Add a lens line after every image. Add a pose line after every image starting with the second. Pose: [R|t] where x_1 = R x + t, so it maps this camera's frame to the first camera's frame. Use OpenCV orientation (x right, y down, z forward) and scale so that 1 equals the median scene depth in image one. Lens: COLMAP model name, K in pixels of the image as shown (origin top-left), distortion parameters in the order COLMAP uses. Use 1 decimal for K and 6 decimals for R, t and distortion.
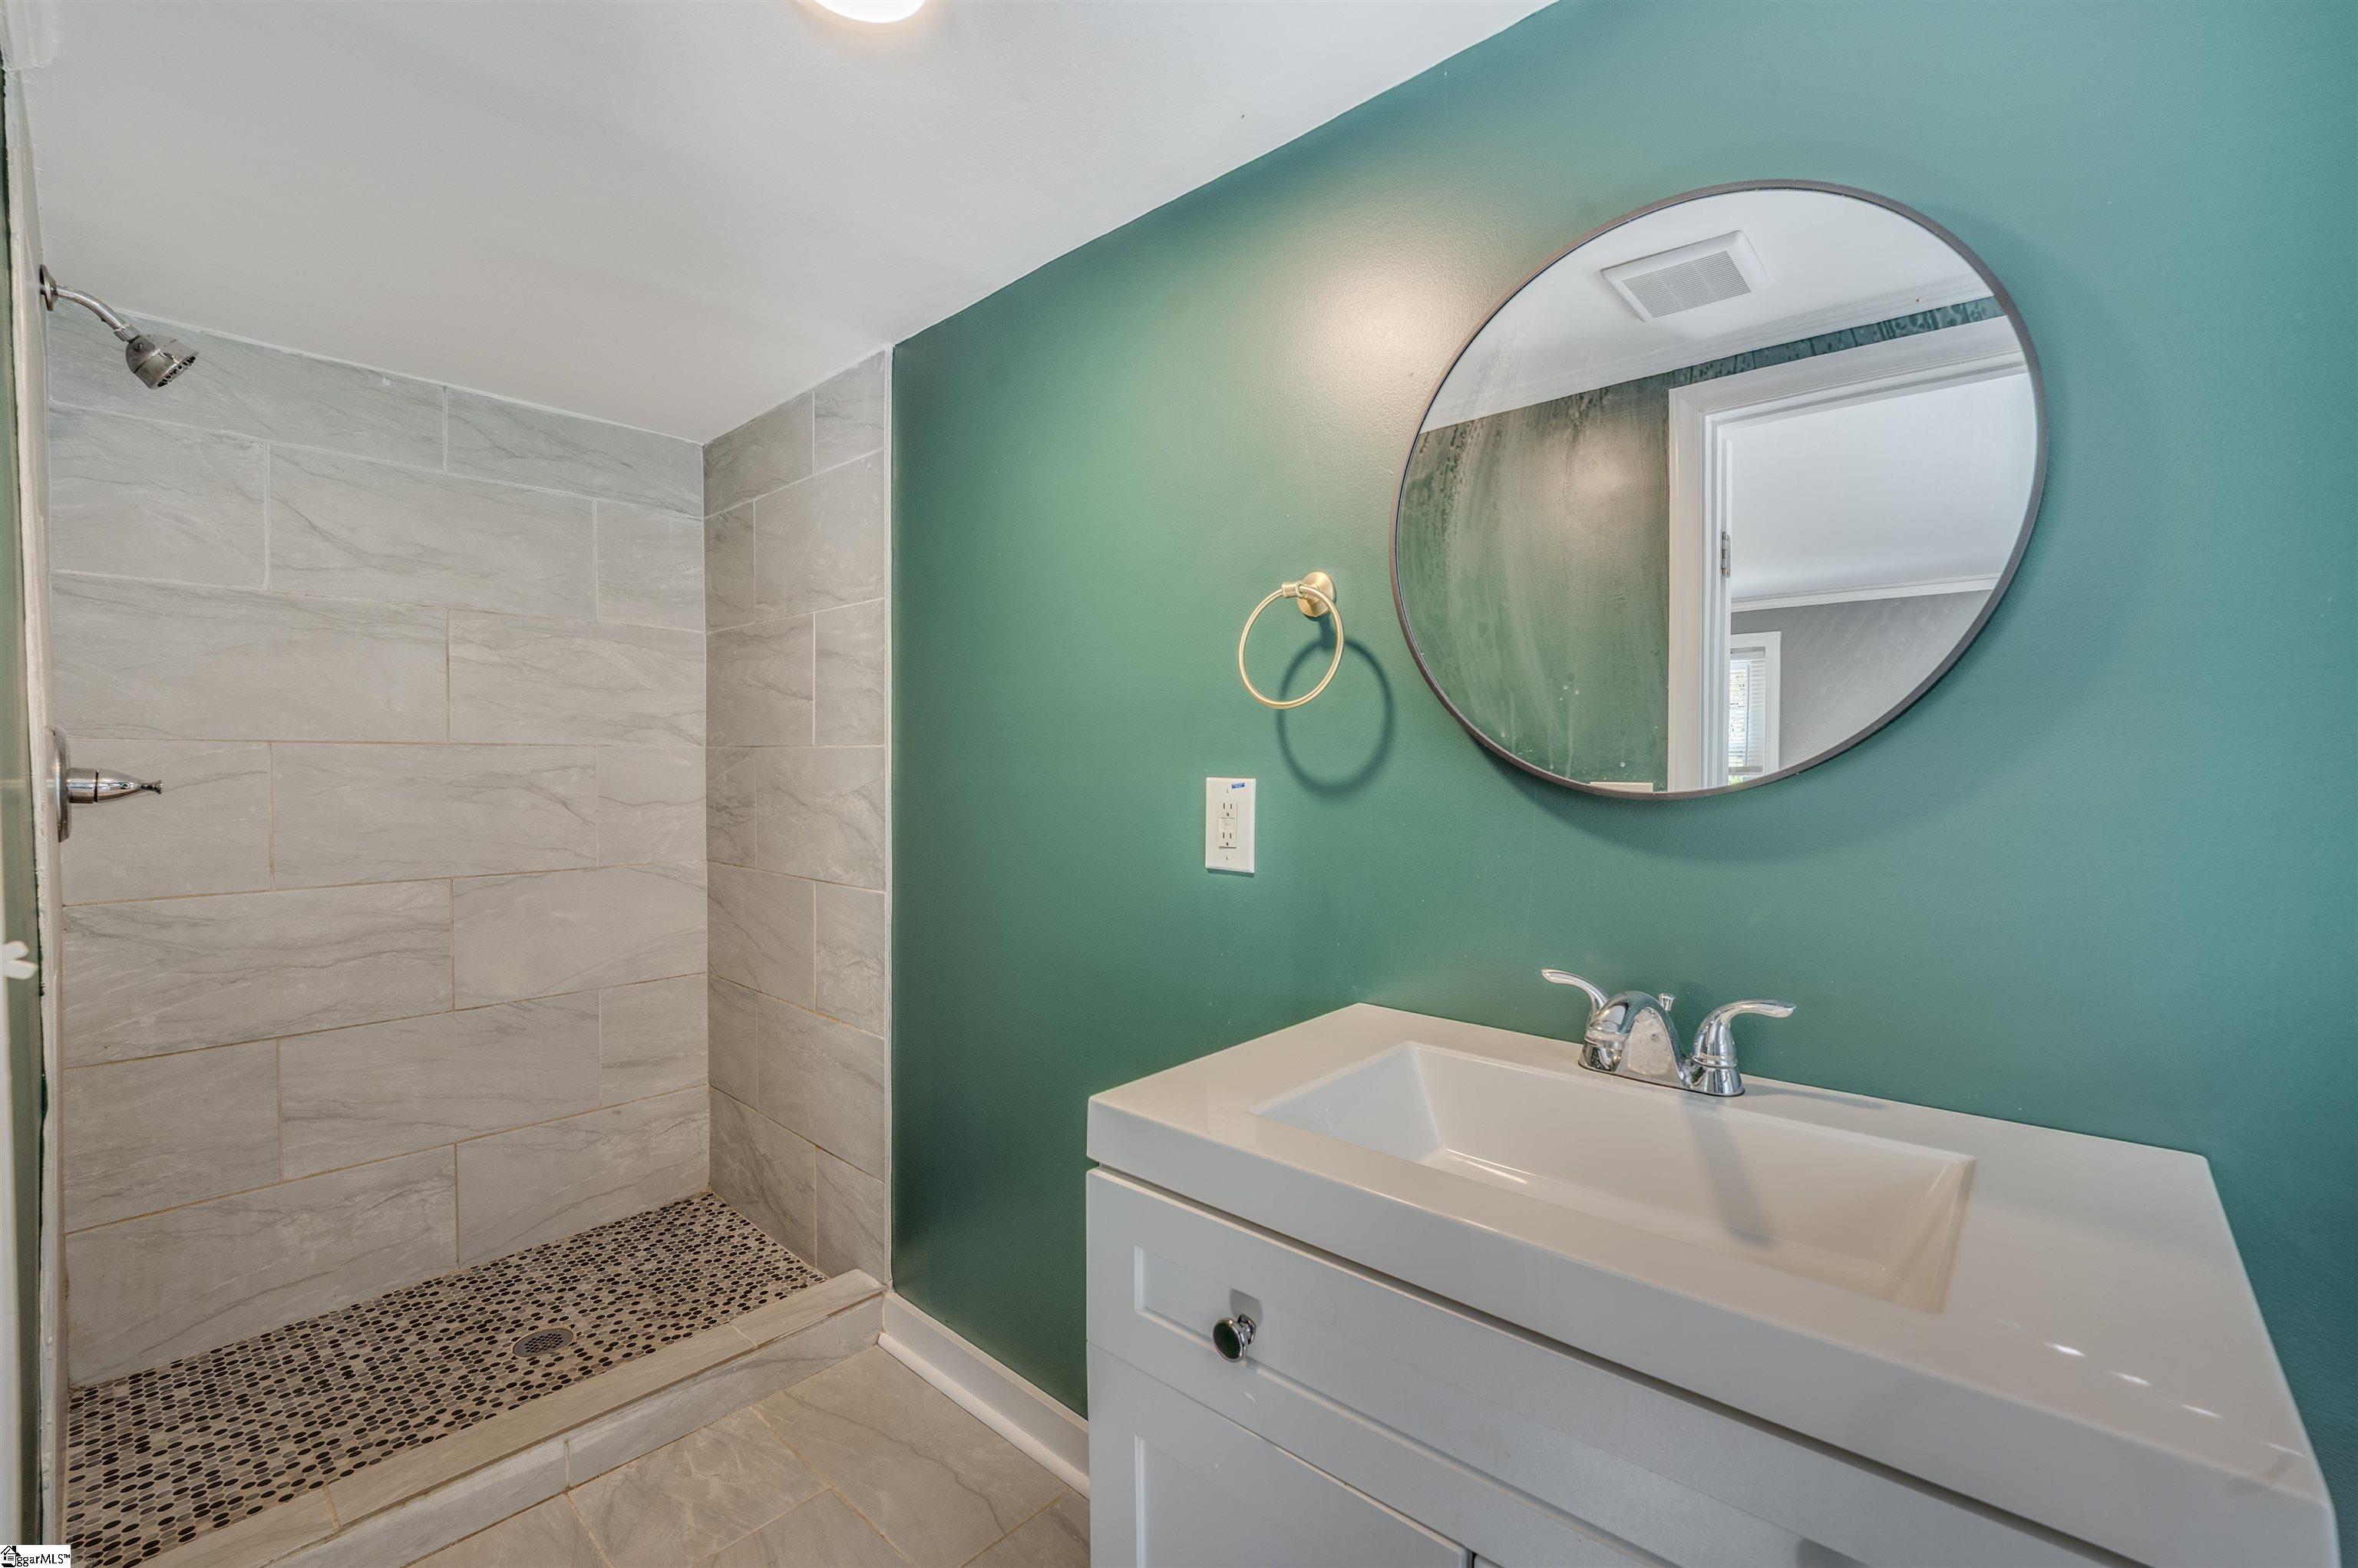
lens RADIAL K [[998.9, 0, 1179.0], [0, 998.9, 784.0], [0, 0, 1]] dist [-0.000783, -0.000197]
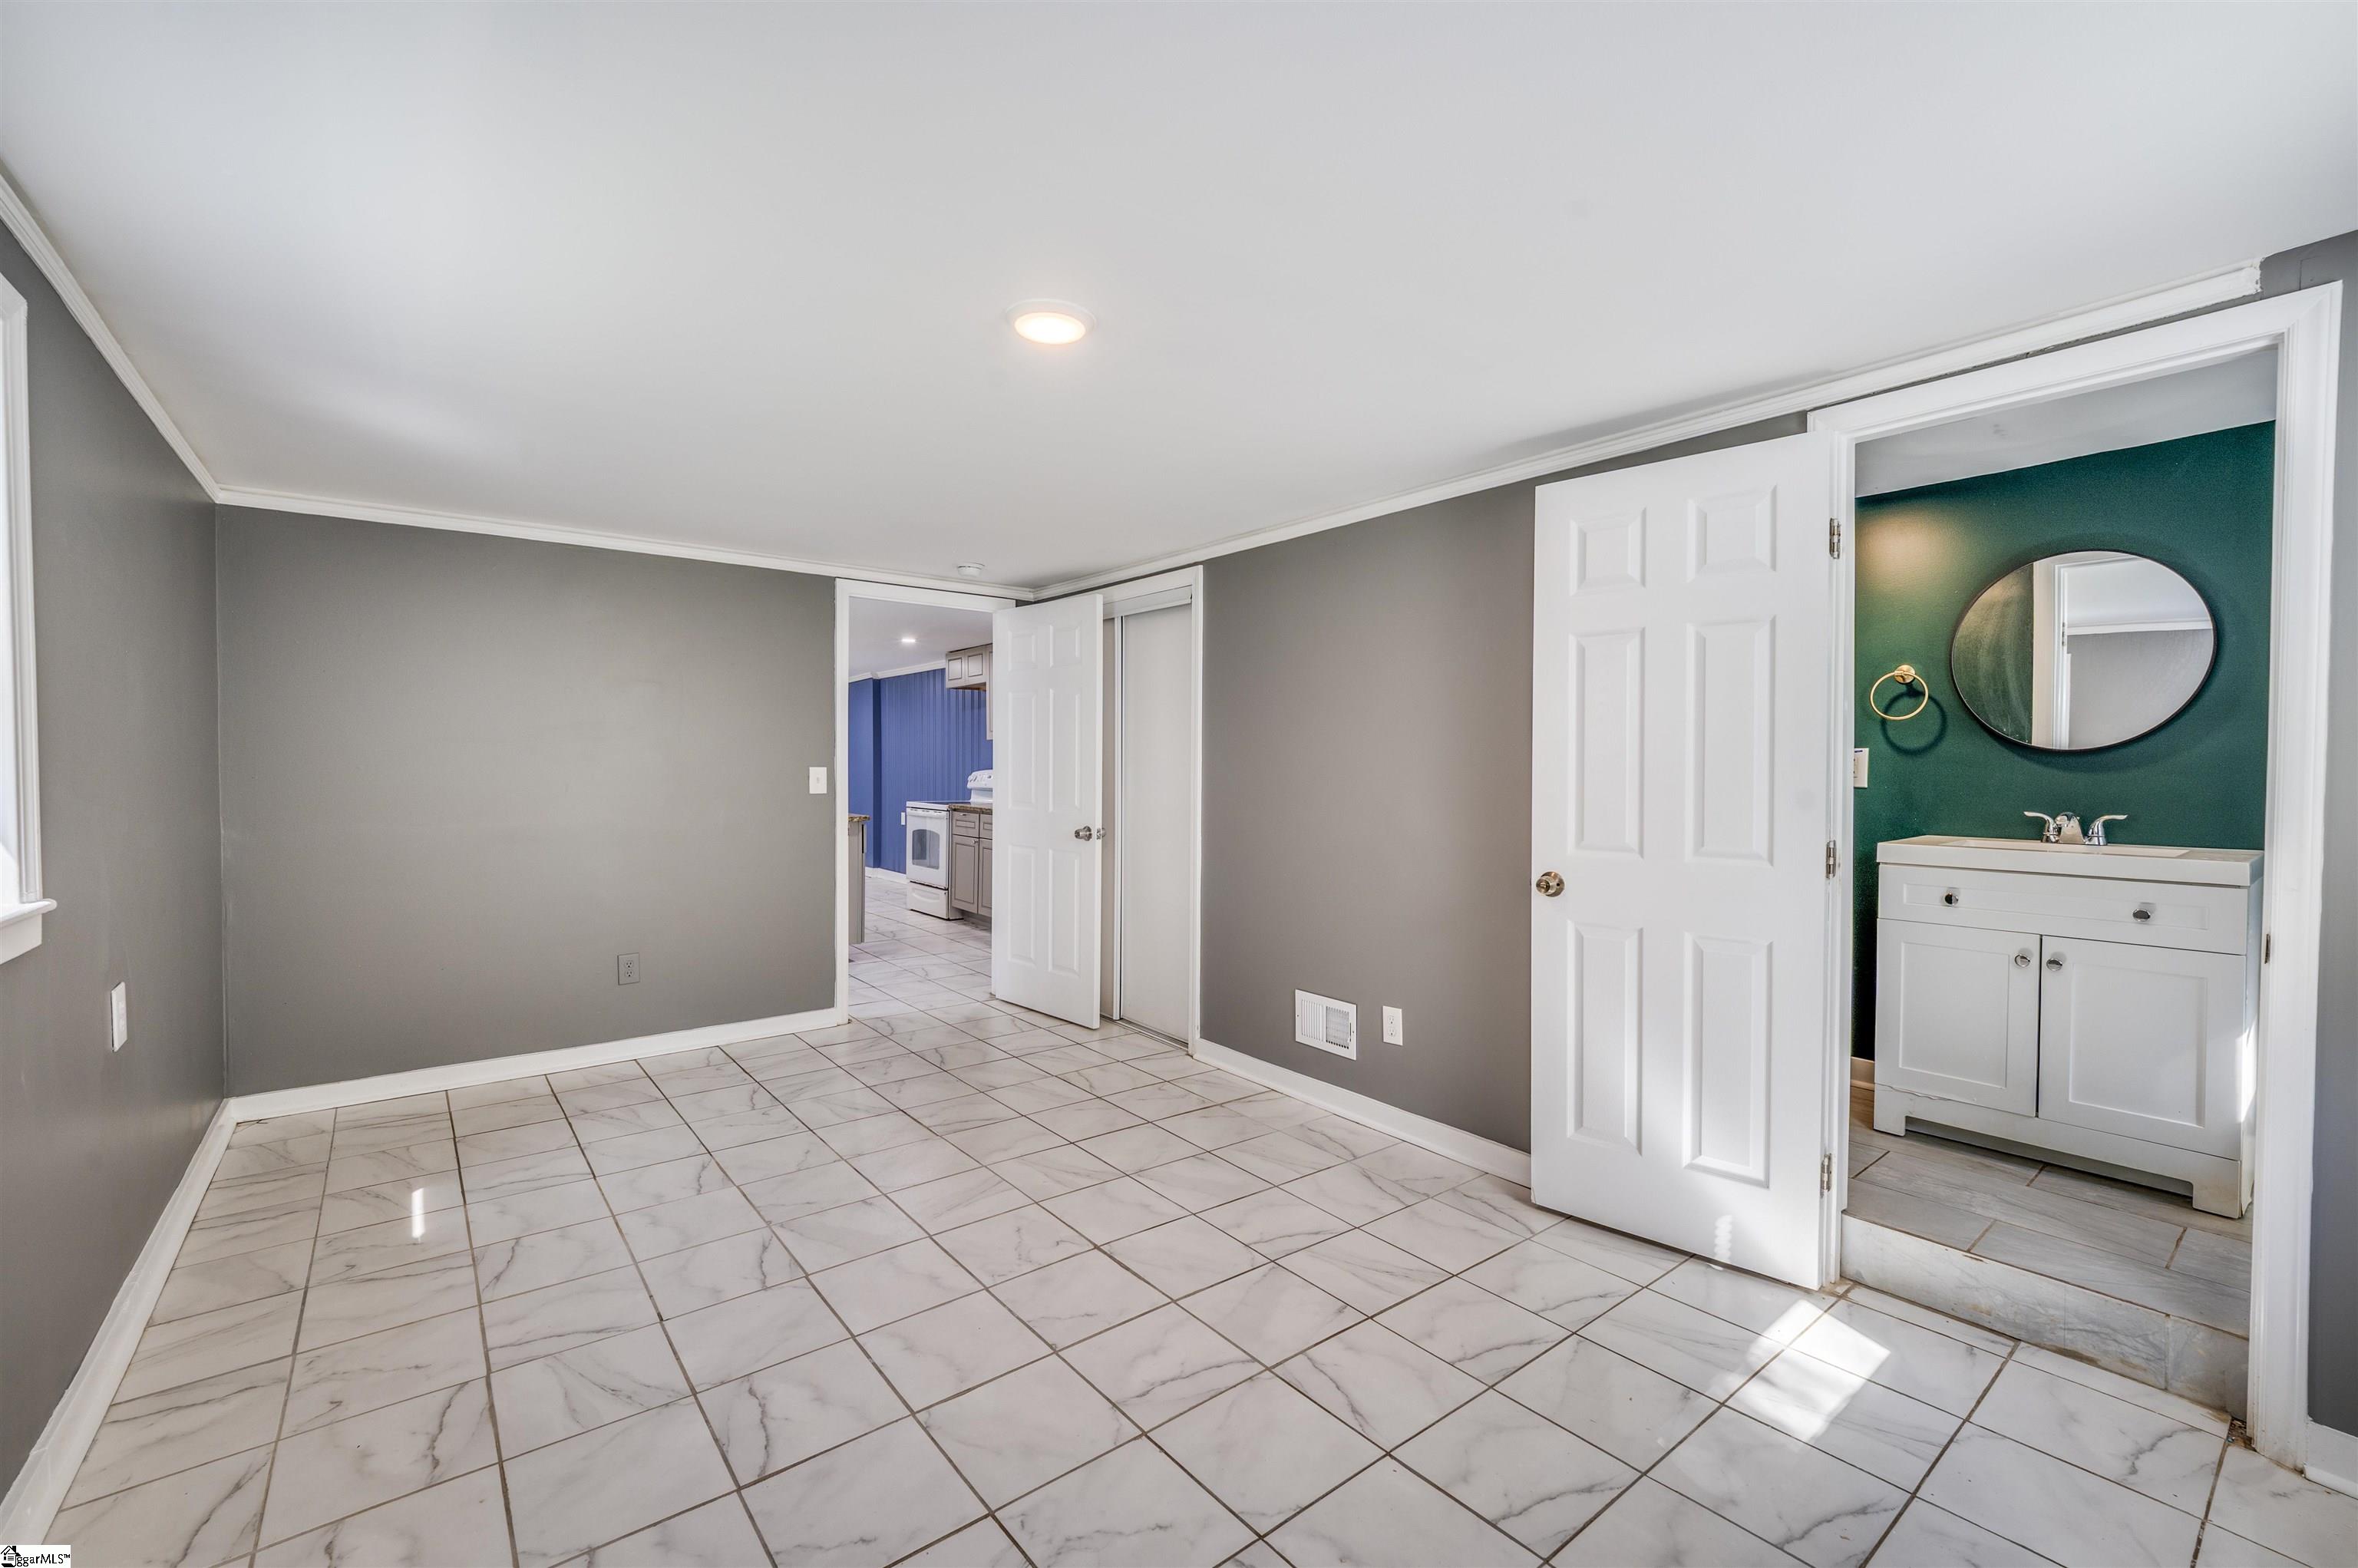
lens RADIAL K [[998.9, 0, 1179.0], [0, 998.9, 784.0], [0, 0, 1]] dist [-0.000783, -0.000197]
pose [[0.985453, 0.002184, -0.169933, -1.426123], [-0.001084, 0.999978, 0.006562, 0.082838], [0.169943, -0.006283, 0.985434, -2.071226]]
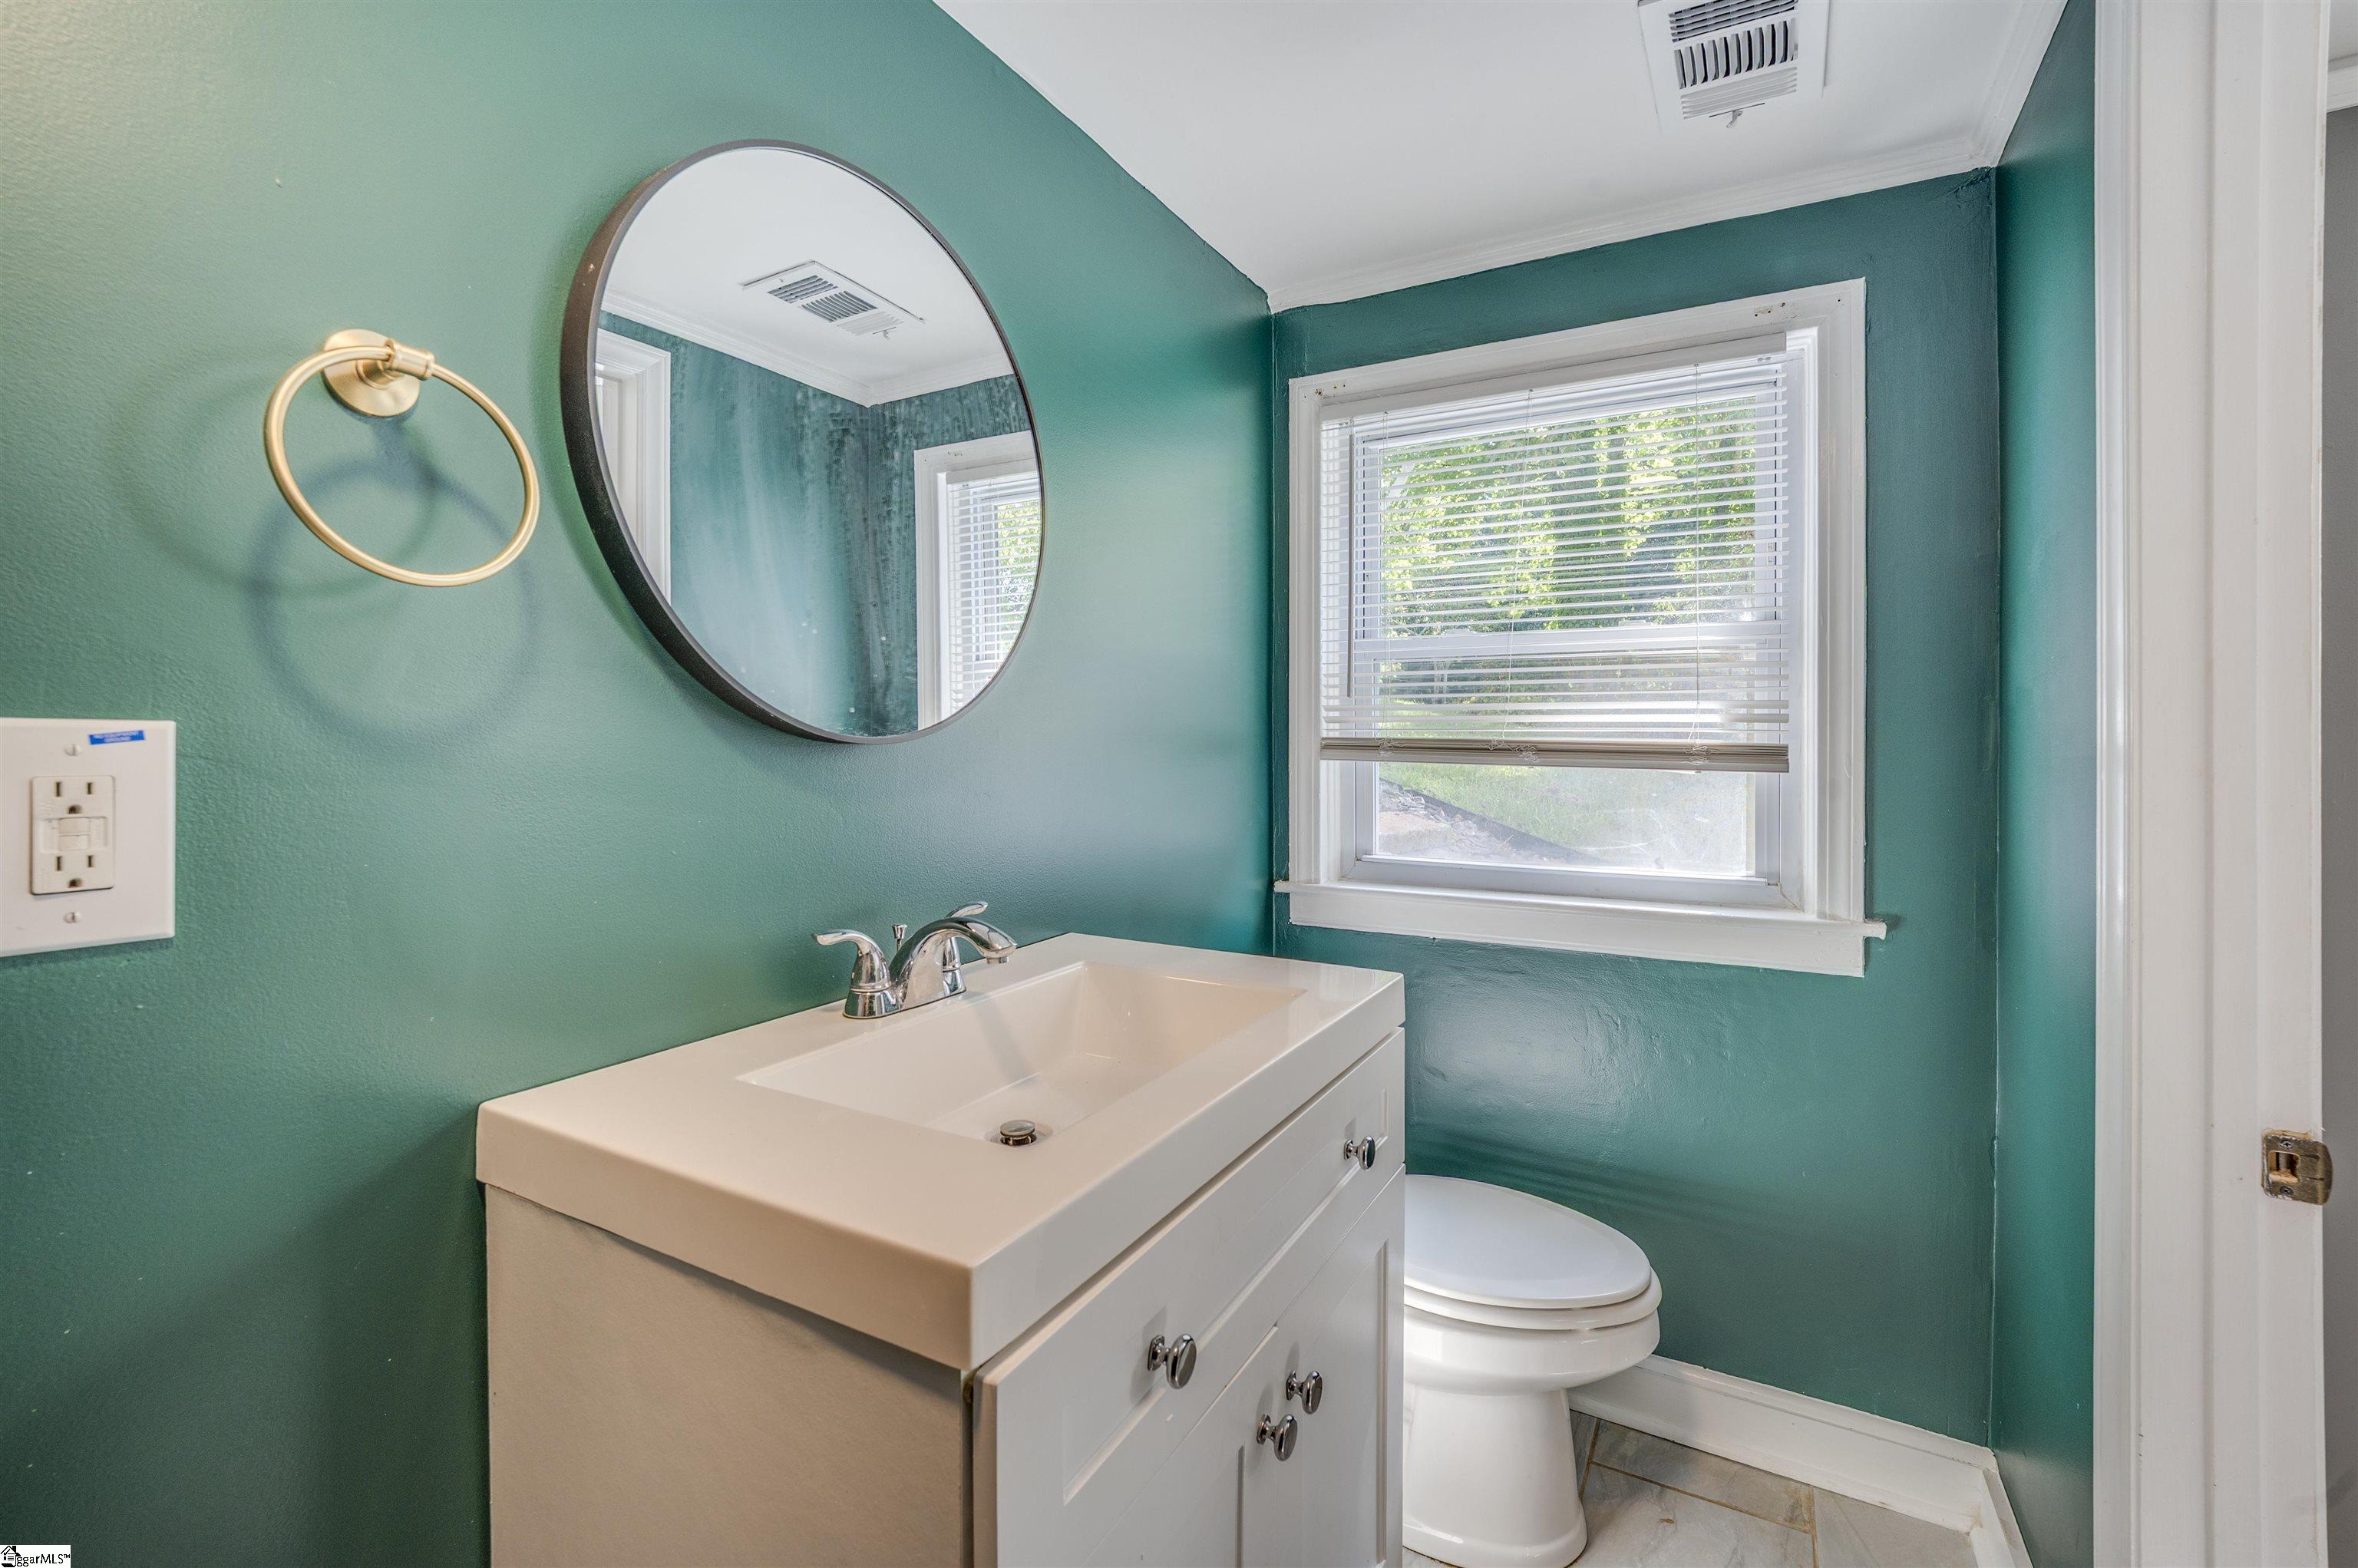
lens RADIAL K [[1016.1, 0, 1181.7], [0, 1016.1, 730.9], [0, 0, 1]] dist [0.000658, -0.000038]
pose [[-0.222983, 0.000636, 0.974822, -0.553900], [0.007657, 0.999970, 0.001099, 0.002334], [-0.974792, 0.007710, -0.222981, 0.810899]]
